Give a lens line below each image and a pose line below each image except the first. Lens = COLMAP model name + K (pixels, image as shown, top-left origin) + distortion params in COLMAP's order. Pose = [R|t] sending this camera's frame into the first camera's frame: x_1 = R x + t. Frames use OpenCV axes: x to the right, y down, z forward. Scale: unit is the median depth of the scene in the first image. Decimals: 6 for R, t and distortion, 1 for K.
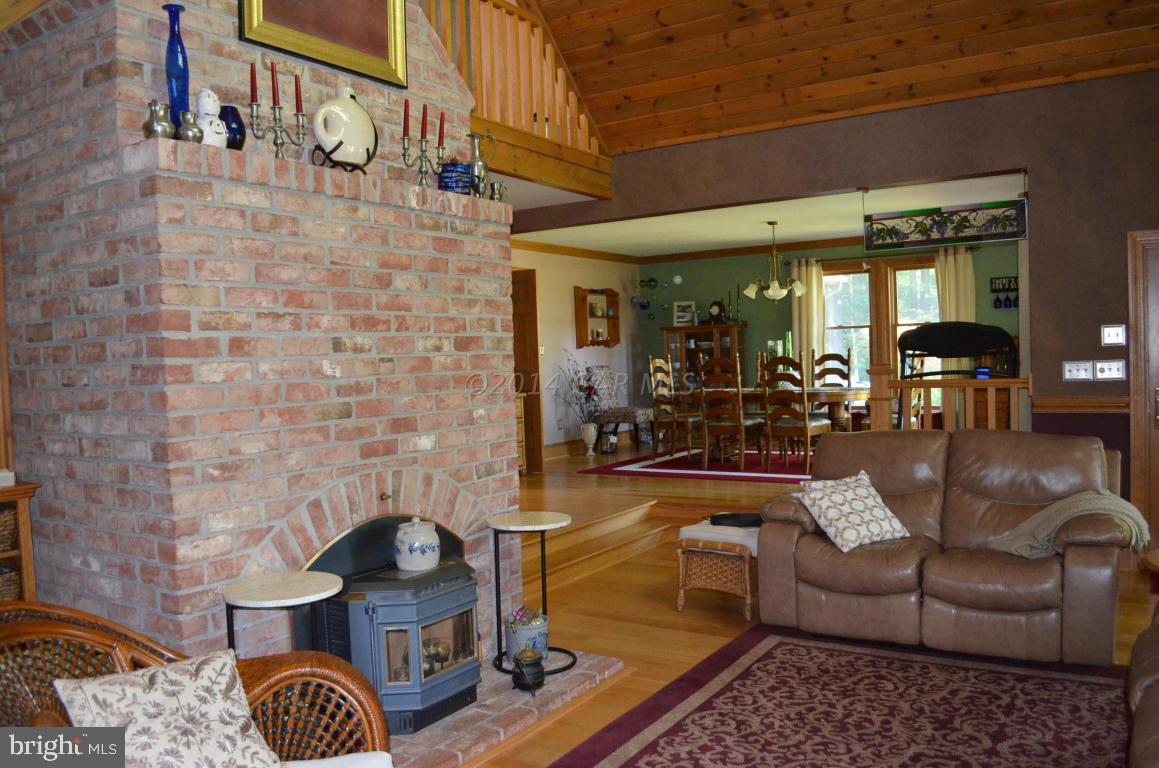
lens RADIAL K [[908.7, 0, 571.6], [0, 908.7, 391.6], [0, 0, 1]] dist [-0.084946, 0.009885]
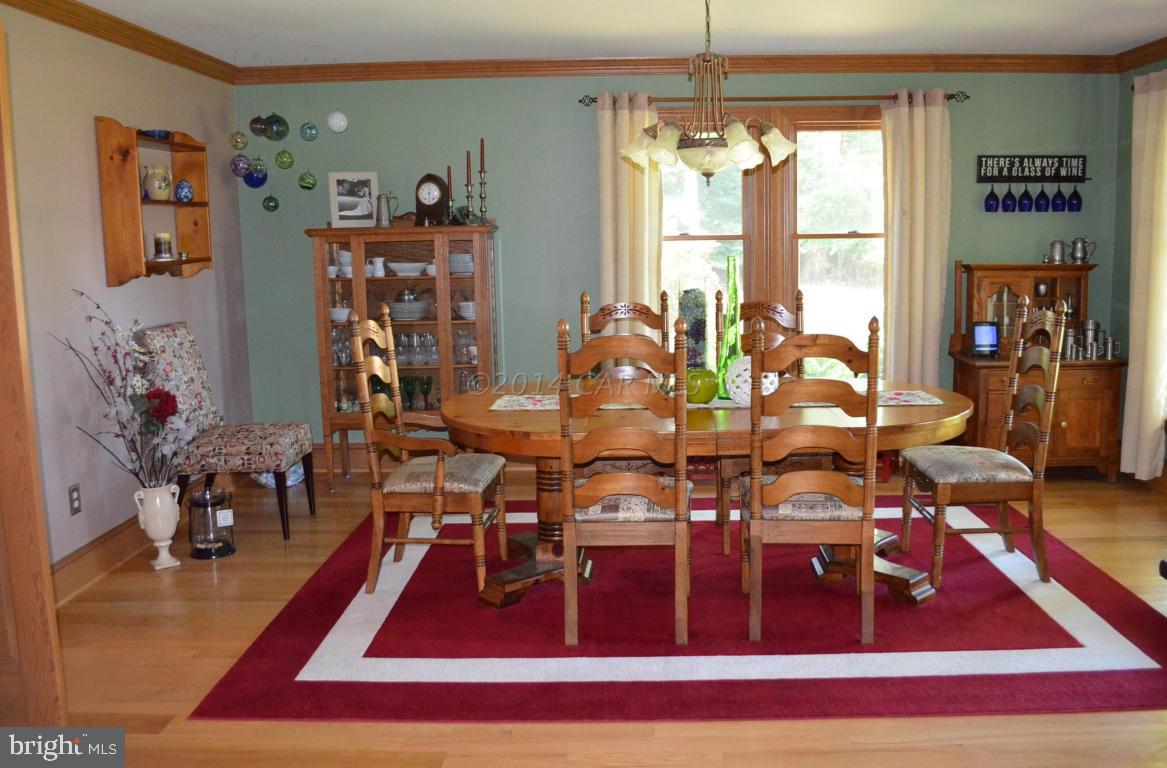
lens RADIAL K [[915.0, 0, 556.7], [0, 915.0, 344.7], [0, 0, 1]] dist [-0.084946, 0.009885]
pose [[0.848659, -0.046883, 0.526859, -0.033177], [0.009463, 0.997250, 0.073498, -0.048641], [-0.528856, -0.057389, 0.846769, 0.590988]]
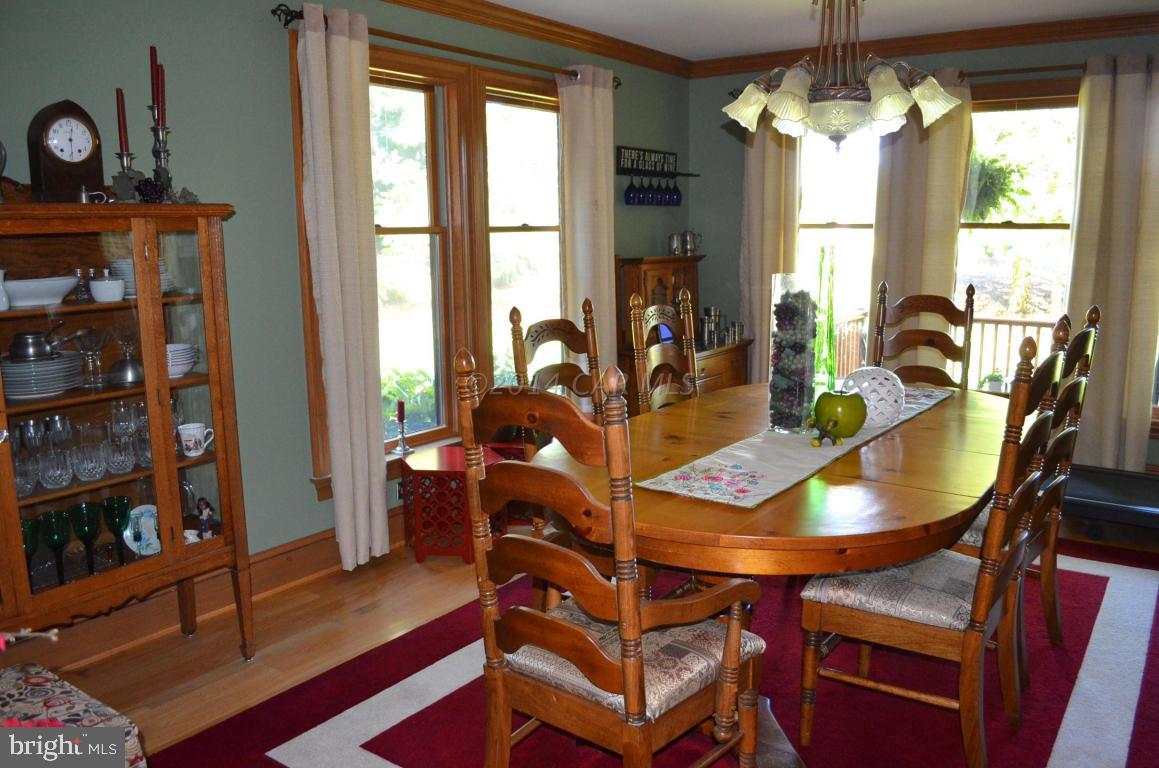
lens RADIAL K [[908.7, 0, 579.4], [0, 908.7, 378.1], [0, 0, 1]] dist [-0.084946, 0.009885]
pose [[0.037698, -0.130920, 0.990676, -0.066897], [0.047266, 0.990505, 0.129099, -0.054391], [-0.998171, 0.041958, 0.043528, 0.887825]]
